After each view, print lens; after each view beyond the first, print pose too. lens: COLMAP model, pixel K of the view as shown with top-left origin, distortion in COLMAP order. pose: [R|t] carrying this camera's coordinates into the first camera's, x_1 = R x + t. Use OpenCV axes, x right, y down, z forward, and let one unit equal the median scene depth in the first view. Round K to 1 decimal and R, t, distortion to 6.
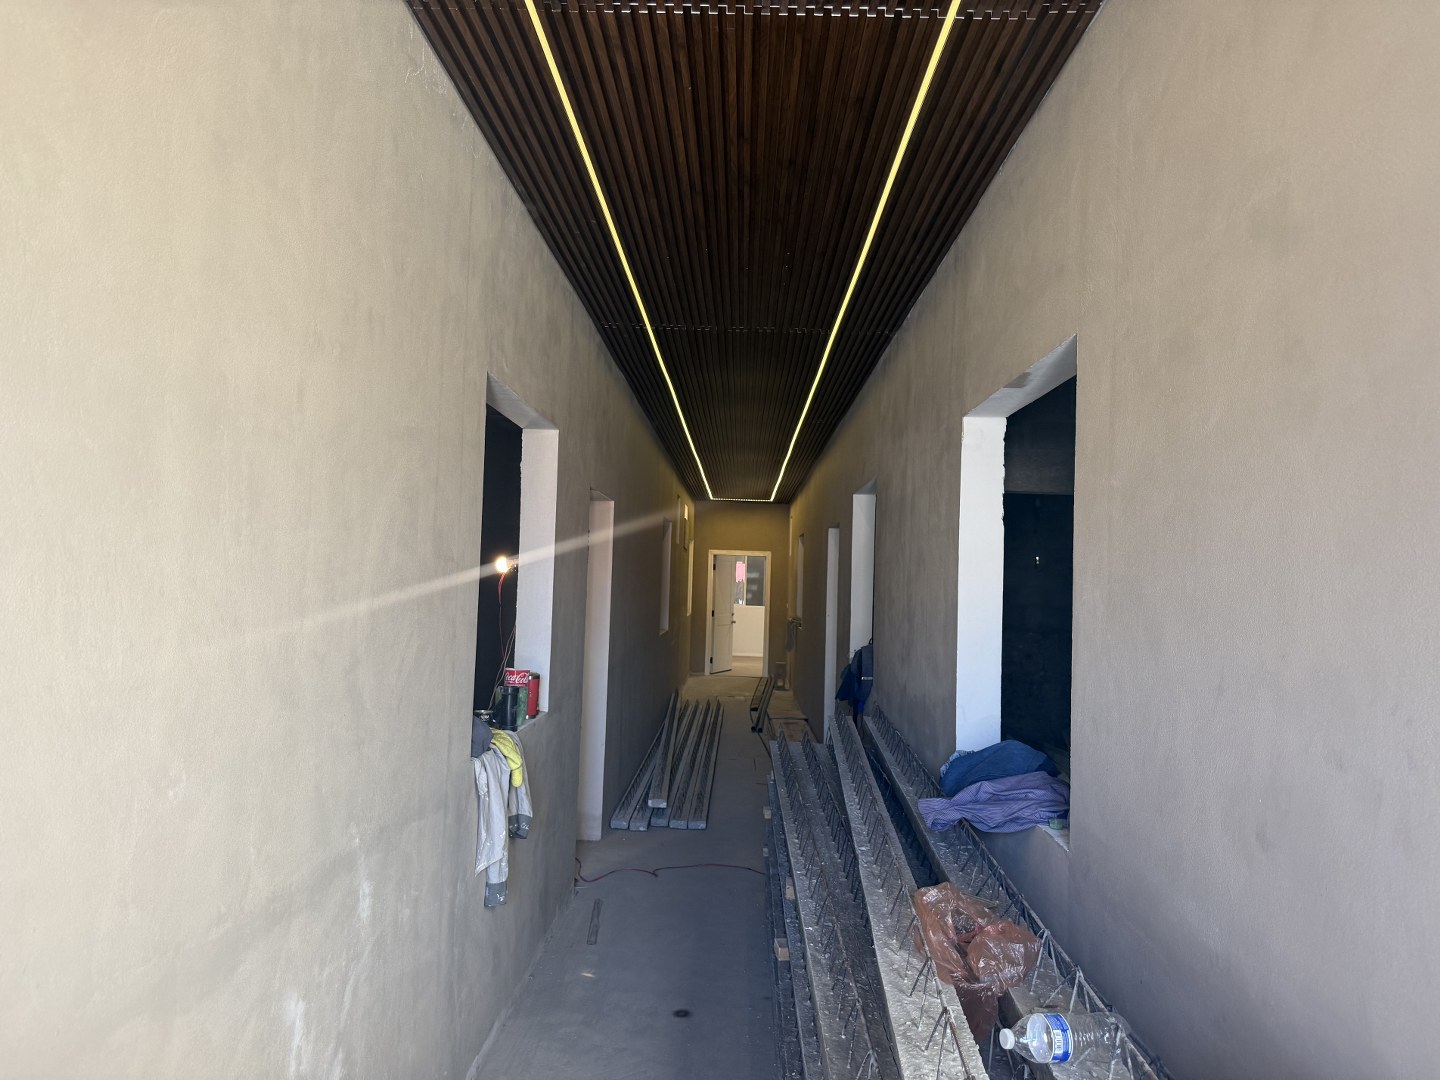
lens RADIAL K [[1008.5, 0, 720.0], [0, 1008.5, 540.0], [0, 0, 1]] dist [0.107452, -0.179439]
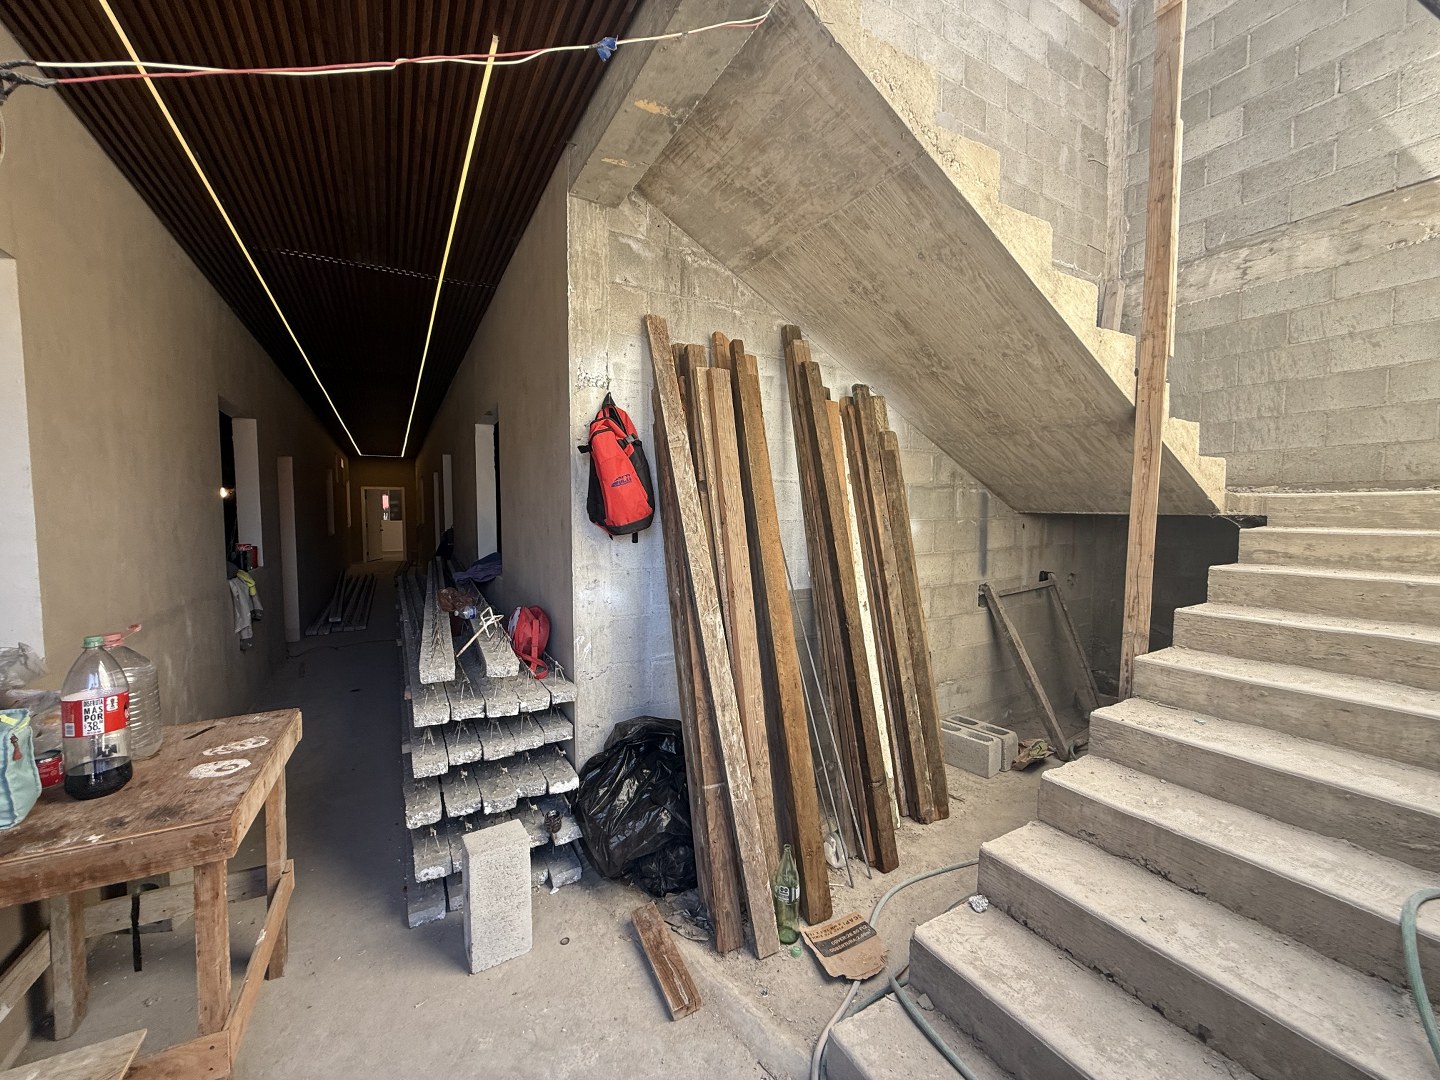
lens RADIAL K [[577.8, 0, 720.0], [0, 577.8, 540.0], [0, 0, 1]] dist [0.001651, 0.000233]
pose [[0.858042, -0.061748, 0.509853, 0.007055], [0.009120, 0.994421, 0.105086, 0.003621], [-0.513498, -0.085518, 0.853819, -0.141617]]
